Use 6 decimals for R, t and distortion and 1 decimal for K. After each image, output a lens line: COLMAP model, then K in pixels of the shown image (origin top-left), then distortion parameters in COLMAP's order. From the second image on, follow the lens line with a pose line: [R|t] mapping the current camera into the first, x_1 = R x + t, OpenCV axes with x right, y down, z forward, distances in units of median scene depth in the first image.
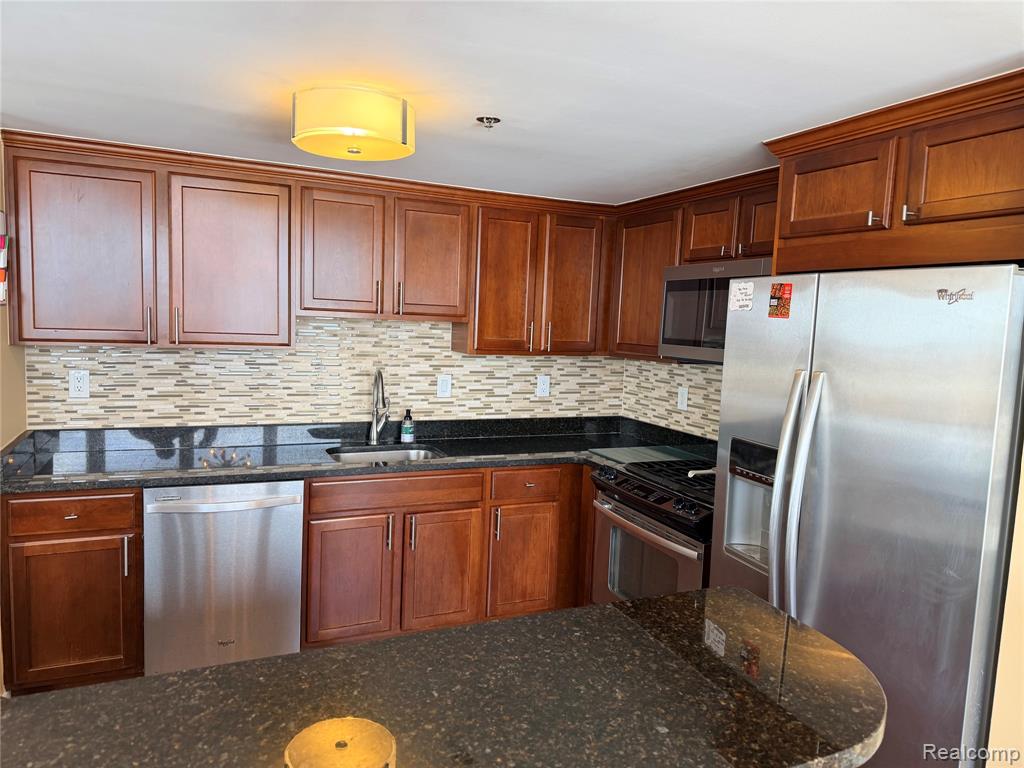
lens RADIAL K [[730.0, 0, 505.6], [0, 730.0, 376.7], [0, 0, 1]] dist [0.099489, -0.029721]
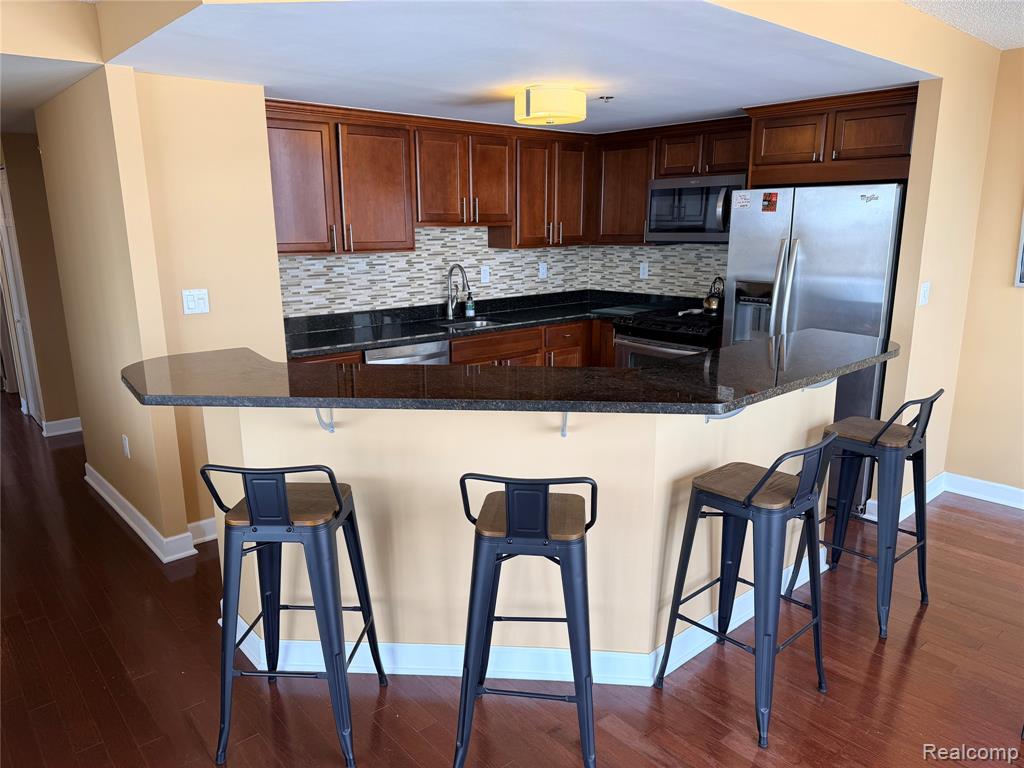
lens RADIAL K [[730.0, 0, 523.5], [0, 730.0, 386.4], [0, 0, 1]] dist [0.099489, -0.029721]
pose [[0.949697, -0.114345, 0.291548, -0.458111], [0.070231, 0.985011, 0.157548, 0.009201], [-0.305193, -0.129147, 0.943493, -0.356053]]
